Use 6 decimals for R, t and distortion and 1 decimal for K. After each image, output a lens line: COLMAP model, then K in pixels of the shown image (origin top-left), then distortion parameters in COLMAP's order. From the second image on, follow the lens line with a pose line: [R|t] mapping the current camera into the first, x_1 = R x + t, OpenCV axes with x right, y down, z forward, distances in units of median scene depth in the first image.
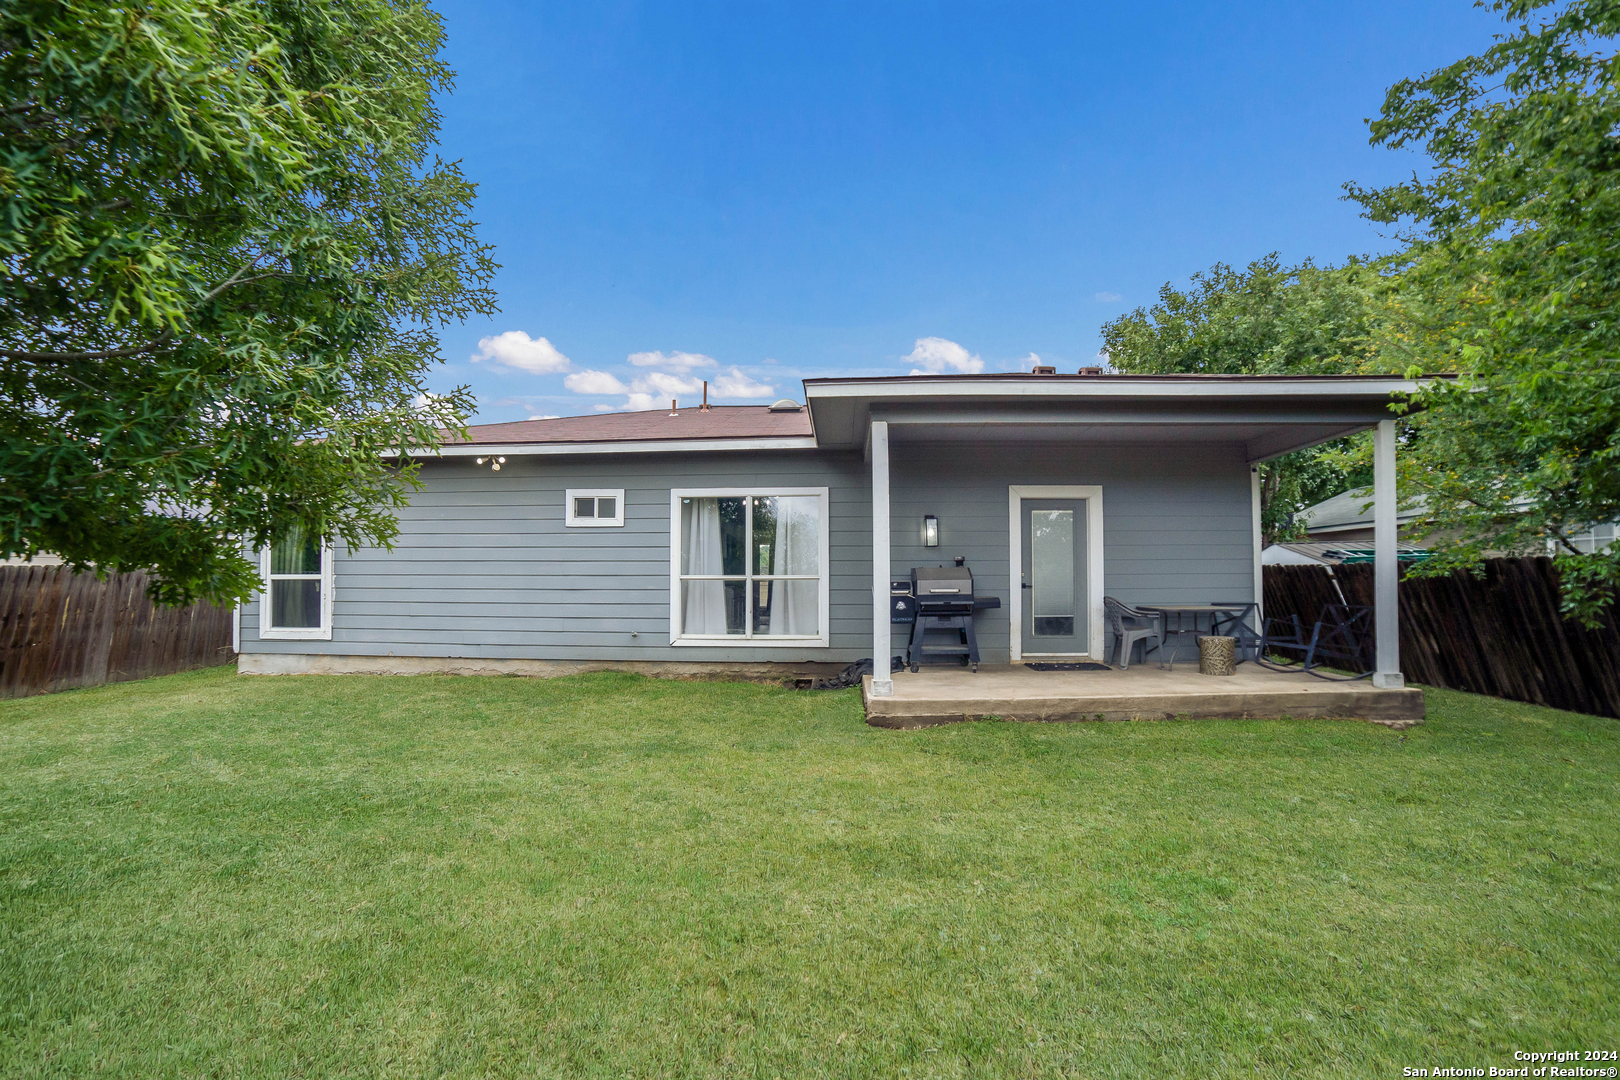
lens RADIAL K [[660.9, 0, 801.8], [0, 660.9, 518.1], [0, 0, 1]] dist [-0.101480, 0.034005]
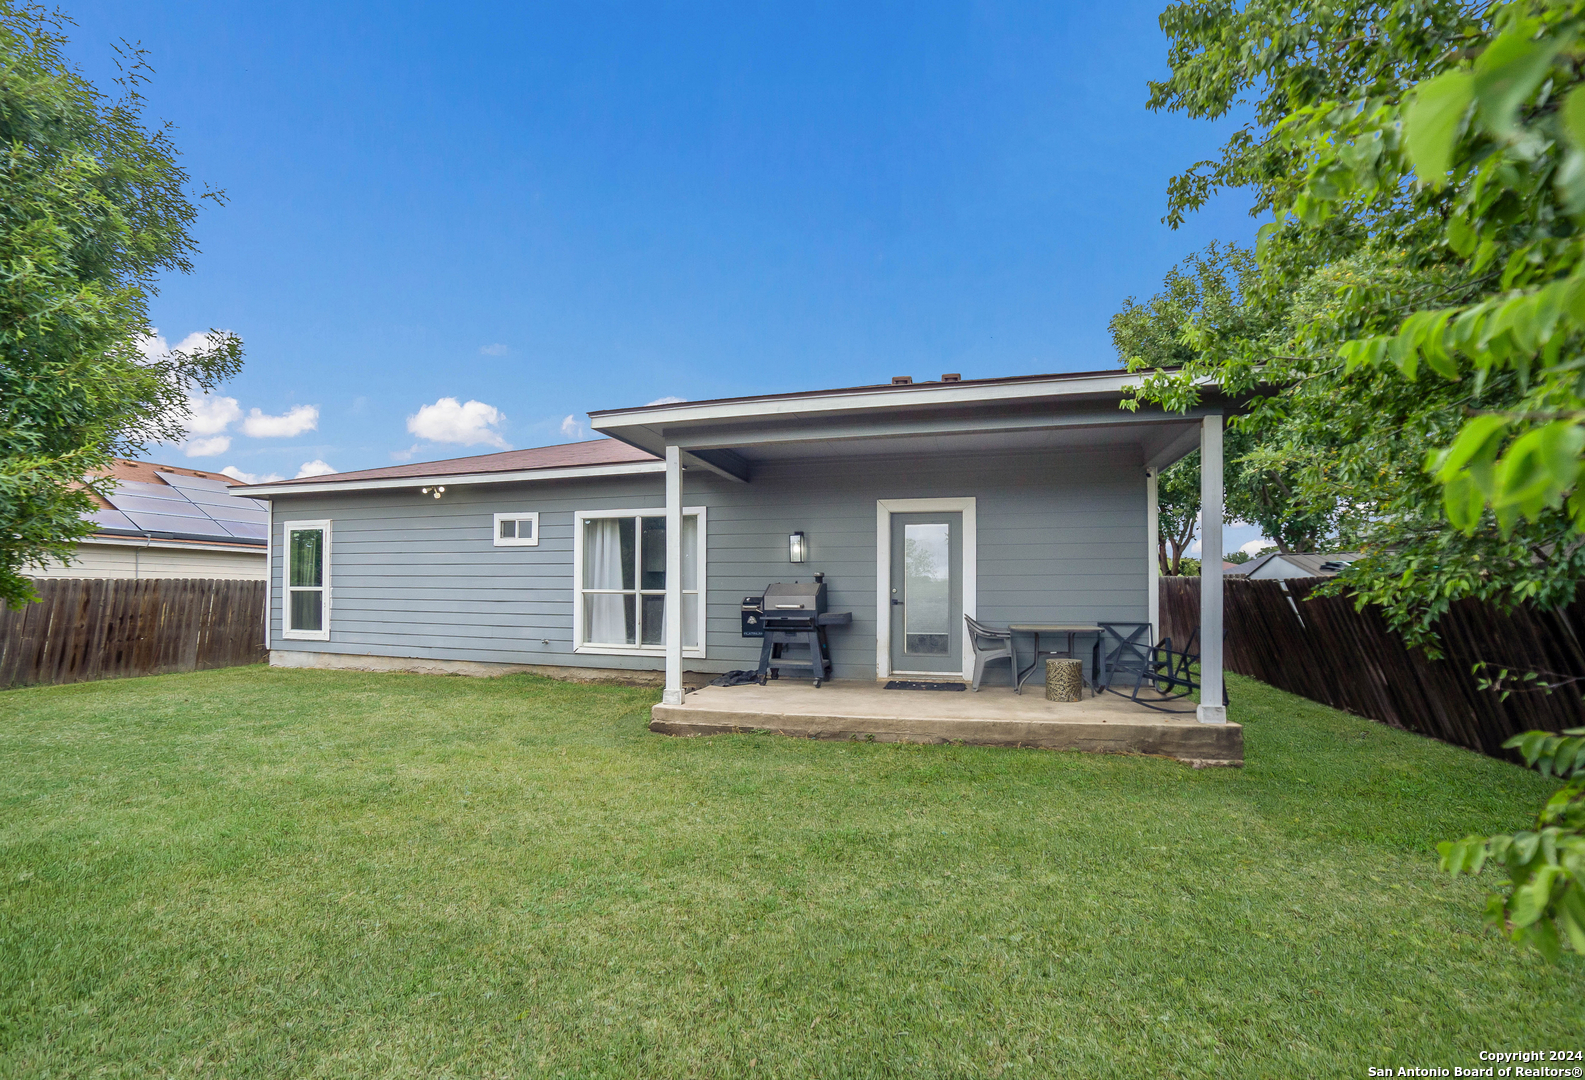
lens RADIAL K [[668.9, 0, 790.4], [0, 668.9, 524.0], [0, 0, 1]] dist [-0.126020, 0.049616]
pose [[0.975970, -0.018475, -0.217121, 0.407771], [0.016293, 0.999797, -0.011835, -0.003477], [0.217296, 0.008013, 0.976073, -0.004358]]
